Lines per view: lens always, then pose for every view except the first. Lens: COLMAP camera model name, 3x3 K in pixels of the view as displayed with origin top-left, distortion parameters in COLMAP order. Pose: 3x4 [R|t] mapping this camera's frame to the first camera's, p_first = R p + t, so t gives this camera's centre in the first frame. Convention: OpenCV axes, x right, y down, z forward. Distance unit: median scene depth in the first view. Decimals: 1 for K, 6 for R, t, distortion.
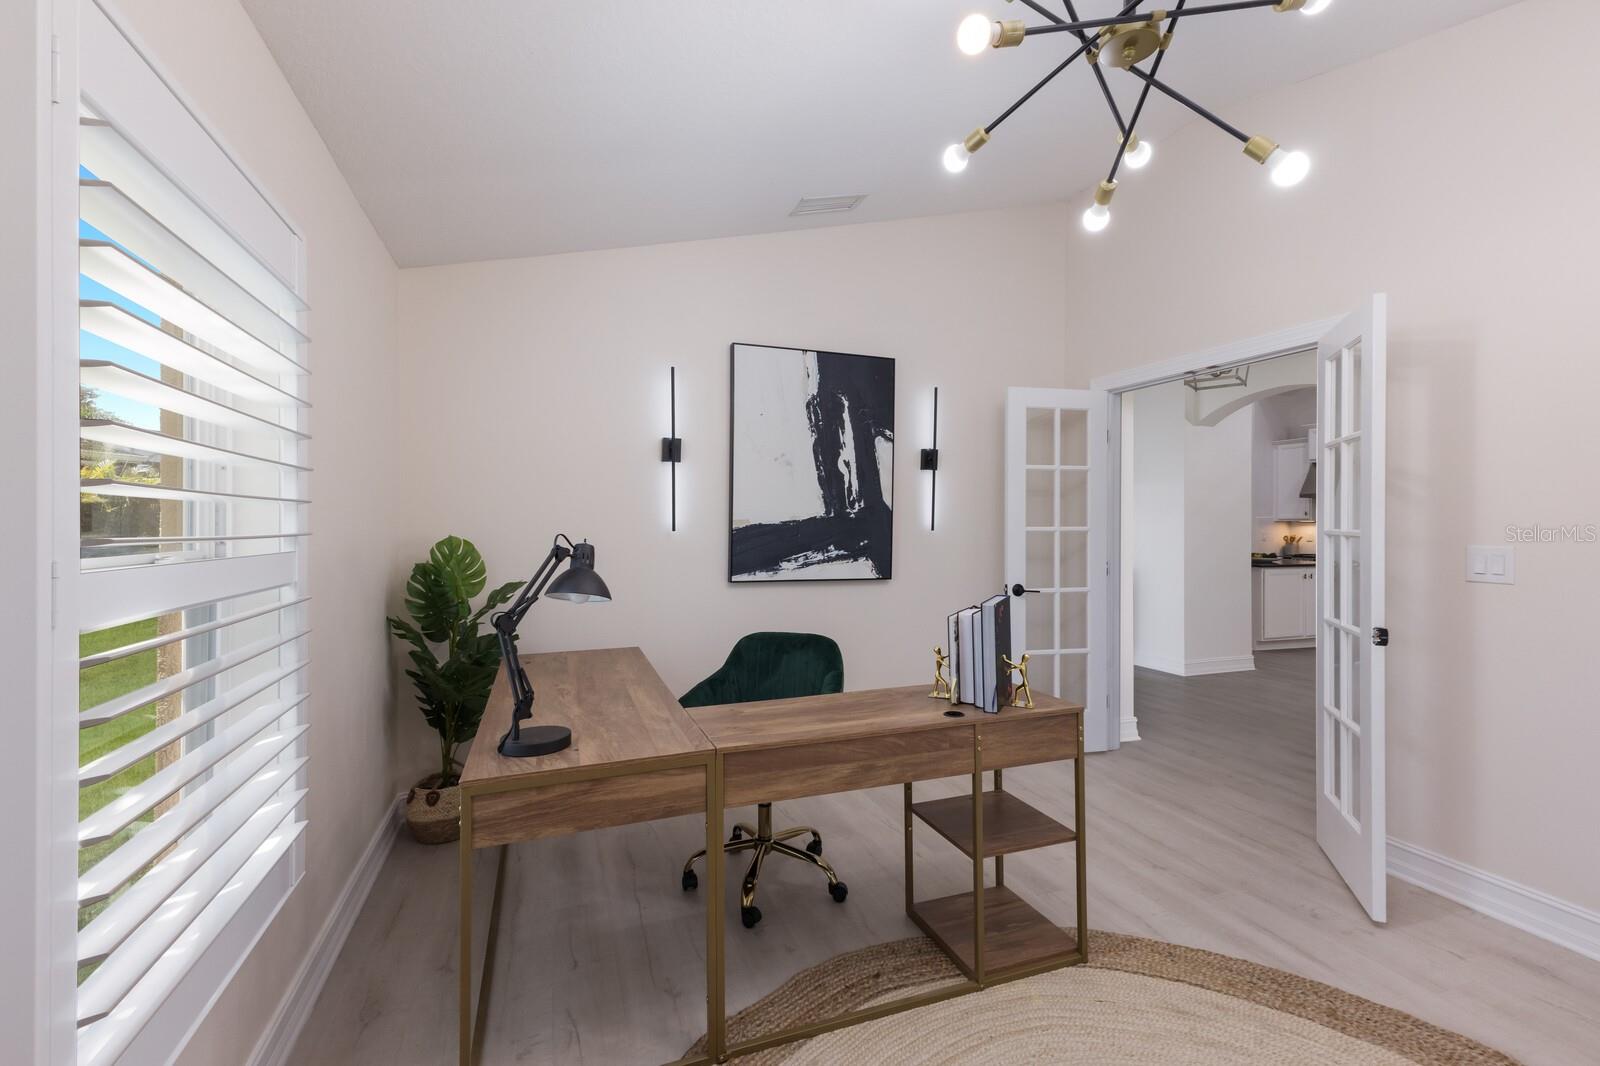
lens RADIAL K [[691.2, 0, 791.3], [0, 691.2, 521.0], [0, 0, 1]] dist [0.009388, -0.000090]
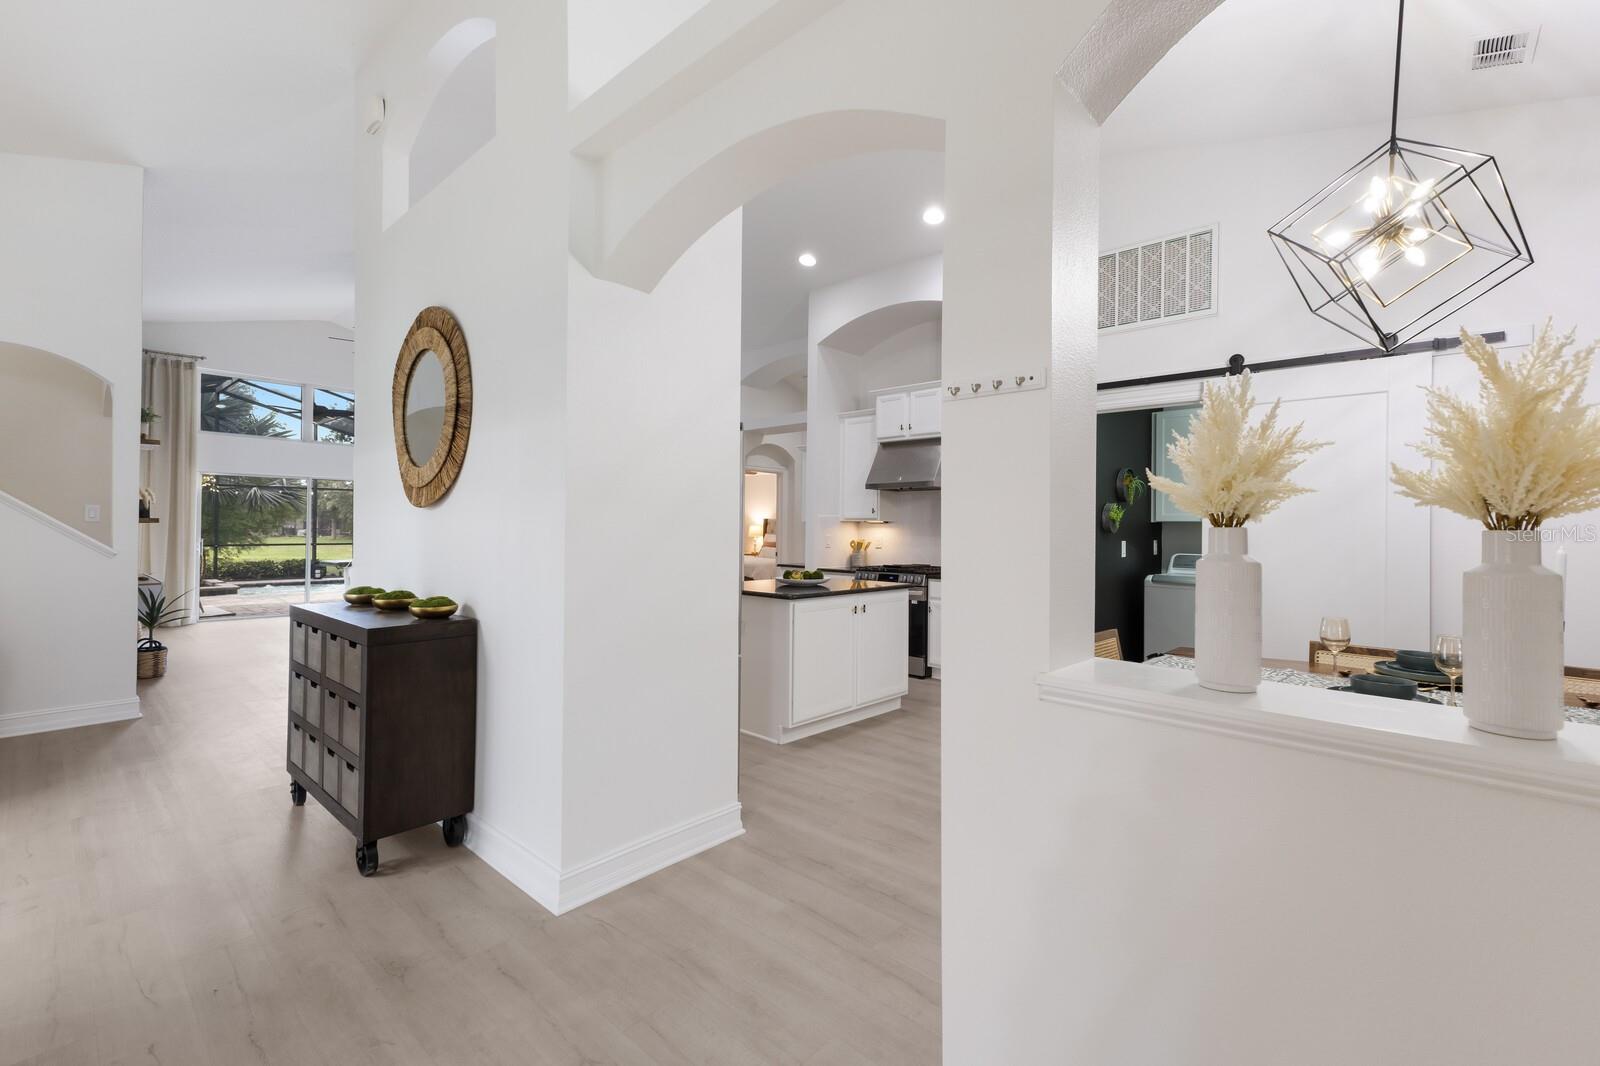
lens RADIAL K [[691.2, 0, 804.0], [0, 691.2, 524.7], [0, 0, 1]] dist [0.009388, -0.000090]
pose [[0.880673, 0.002814, 0.473716, 0.315532], [-0.004297, 0.999989, 0.002048, 0.002620], [-0.473705, -0.003839, 0.880675, 0.372550]]
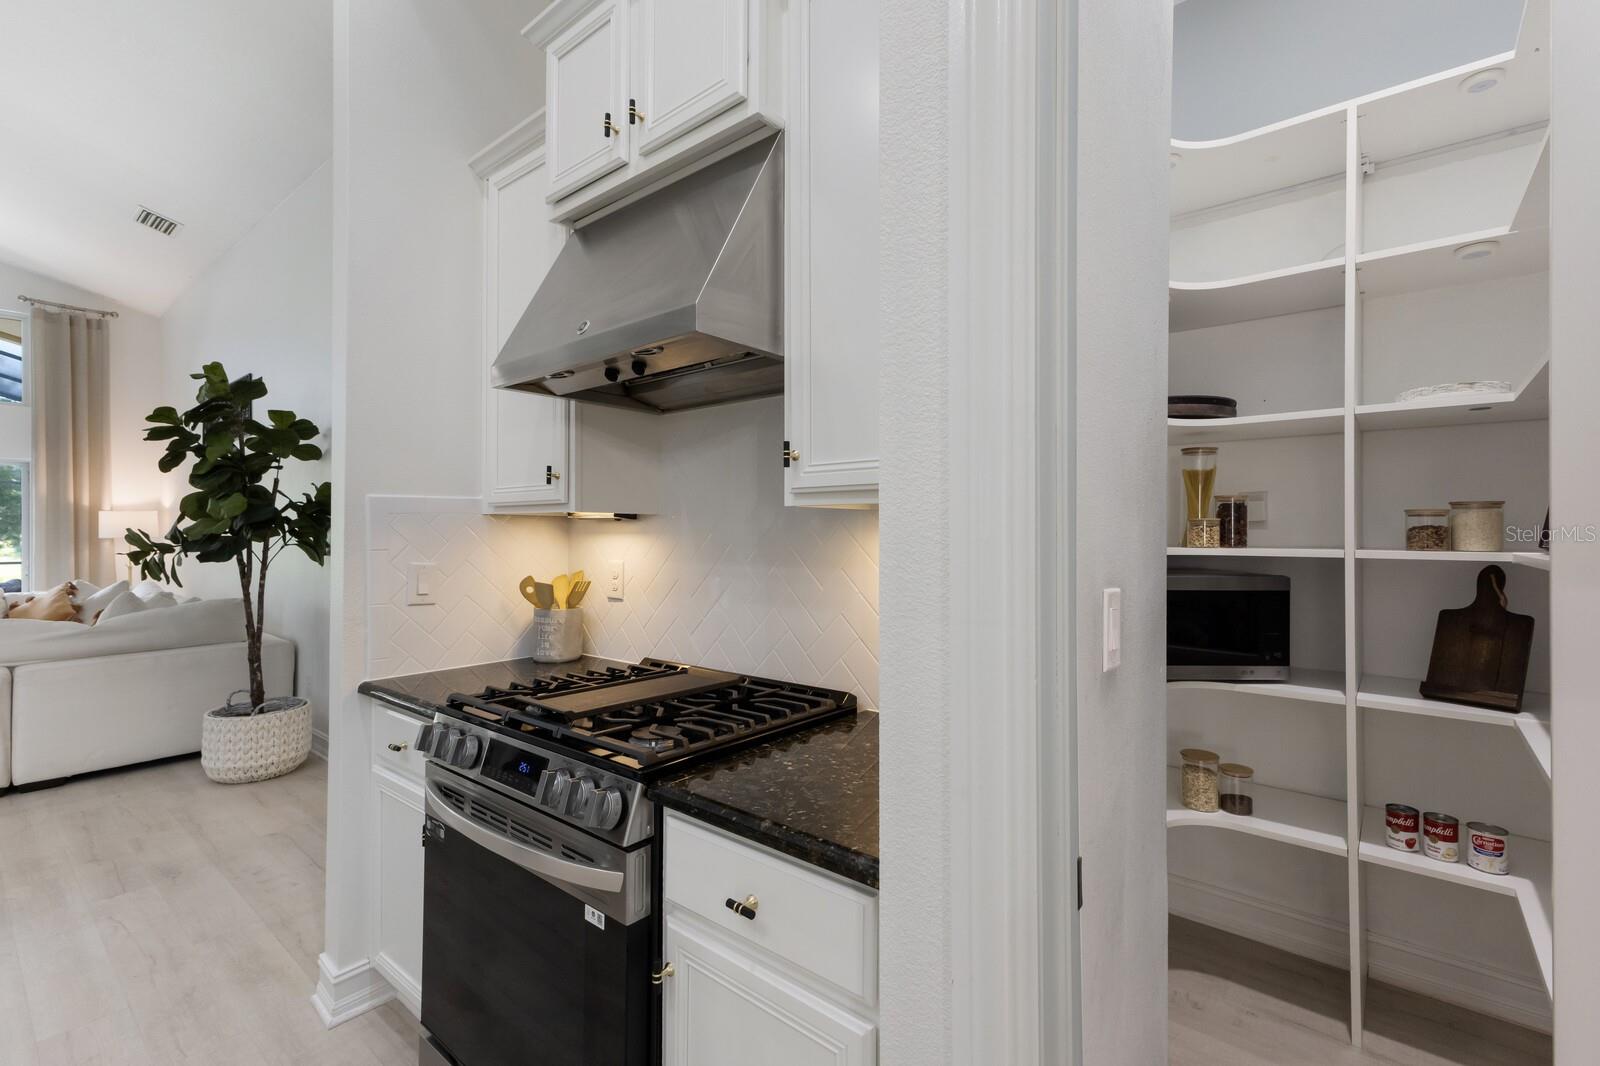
lens RADIAL K [[691.2, 0, 802.6], [0, 691.2, 533.2], [0, 0, 1]] dist [0.009388, -0.000090]
pose [[0.854907, -0.003318, 0.518770, 0.675233], [0.003084, 0.999994, 0.001313, 0.006198], [-0.518772, 0.000477, 0.854913, 0.761133]]
